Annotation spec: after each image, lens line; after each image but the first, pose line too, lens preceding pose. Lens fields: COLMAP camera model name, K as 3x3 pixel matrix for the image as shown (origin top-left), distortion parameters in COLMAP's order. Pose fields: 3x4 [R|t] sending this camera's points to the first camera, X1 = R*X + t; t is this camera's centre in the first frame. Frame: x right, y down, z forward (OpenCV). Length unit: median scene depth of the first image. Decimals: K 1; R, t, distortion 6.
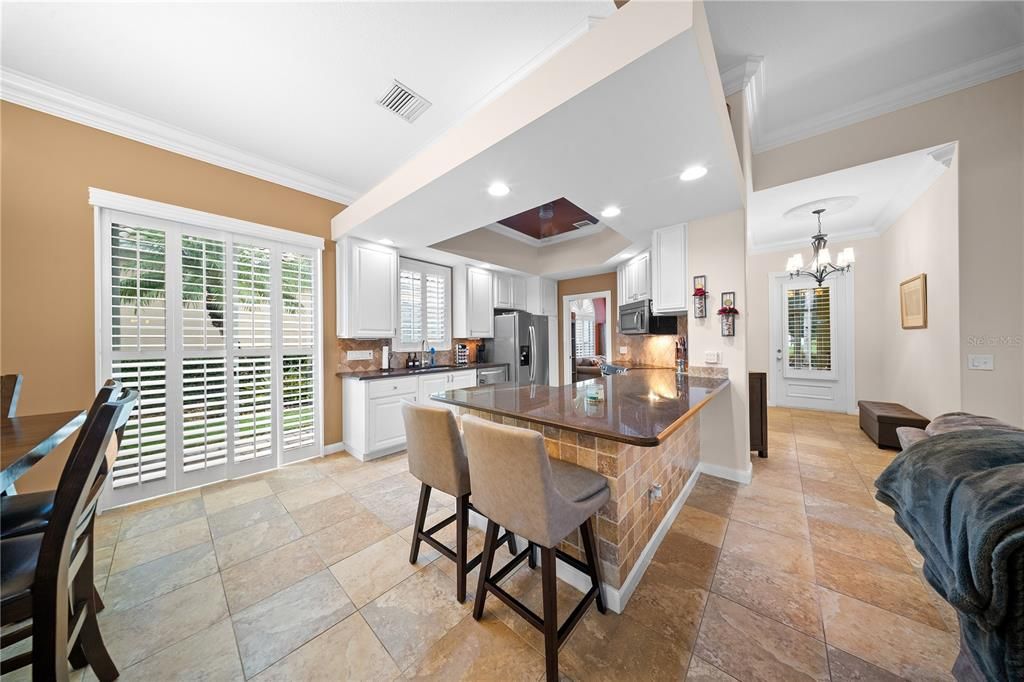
lens RADIAL K [[303.7, 0, 508.8], [0, 303.7, 340.0], [0, 0, 1]] dist [0.007848, -0.000320]
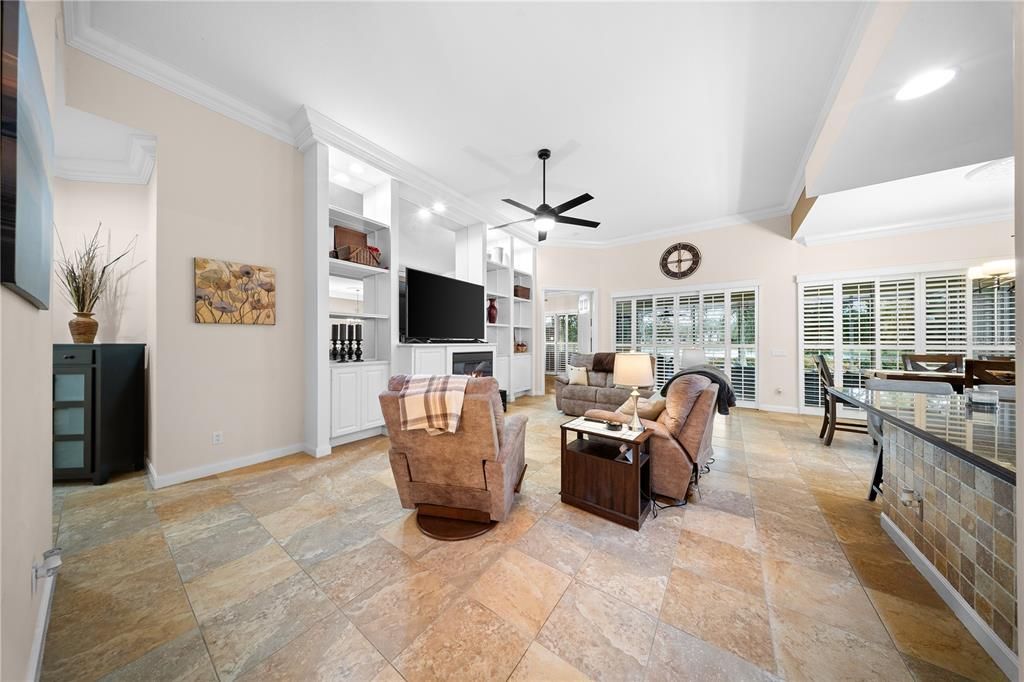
lens RADIAL K [[303.7, 0, 512.7], [0, 303.7, 340.8], [0, 0, 1]] dist [0.007848, -0.000320]
pose [[-0.993962, 0.003860, -0.109657, 0.861154], [0.003092, 0.999969, 0.007172, -0.001515], [0.109681, 0.006790, -0.993944, 0.856484]]
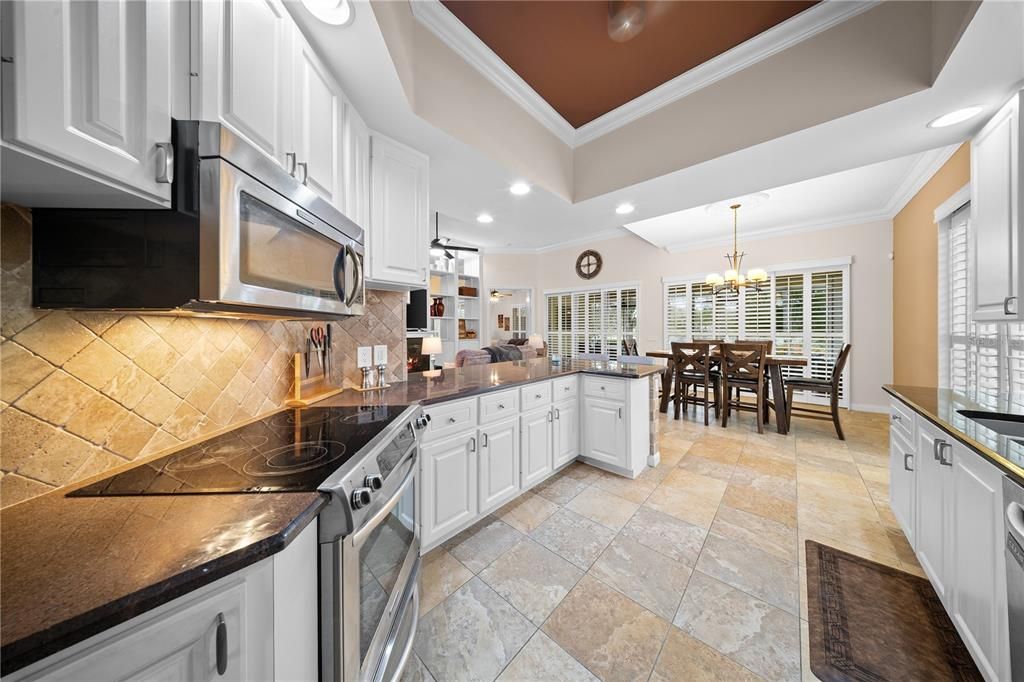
lens RADIAL K [[303.7, 0, 501.0], [0, 303.7, 327.6], [0, 0, 1]] dist [0.007848, -0.000320]
pose [[-0.999560, 0.005855, 0.029082, 0.788013], [0.005875, 0.999983, 0.000625, -0.001696], [-0.029078, 0.000796, -0.999577, 0.922837]]
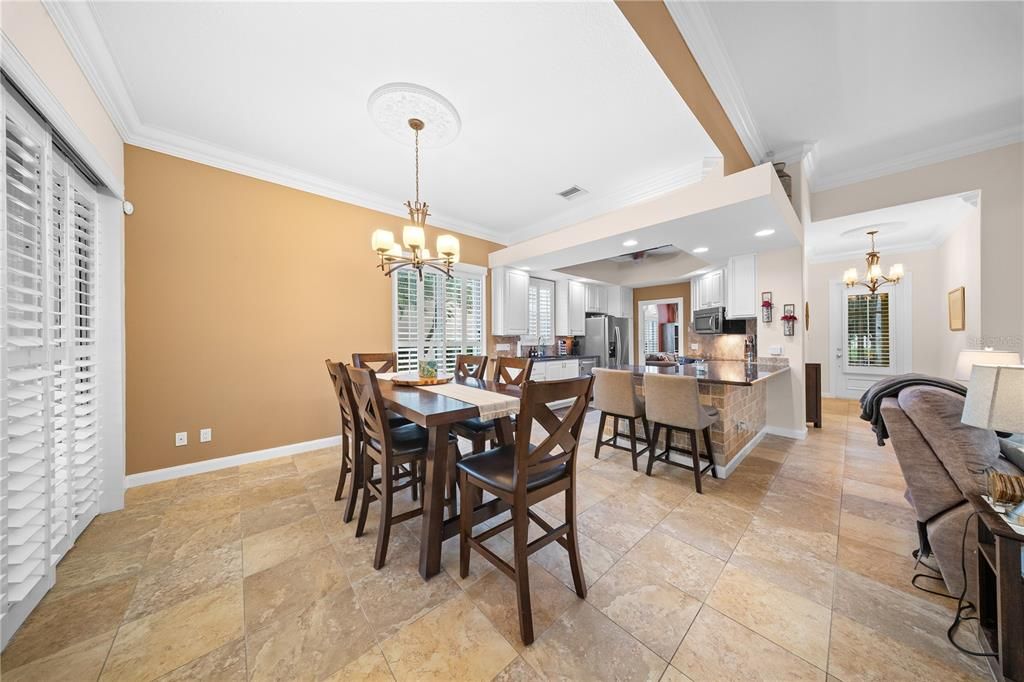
lens RADIAL K [[303.7, 0, 511.0], [0, 303.7, 337.5], [0, 0, 1]] dist [0.007848, -0.000320]
pose [[0.993268, 0.007651, -0.115584, -0.288746], [-0.007933, 0.999967, -0.001981, 0.007083], [0.115565, 0.002885, 0.993296, -0.405612]]
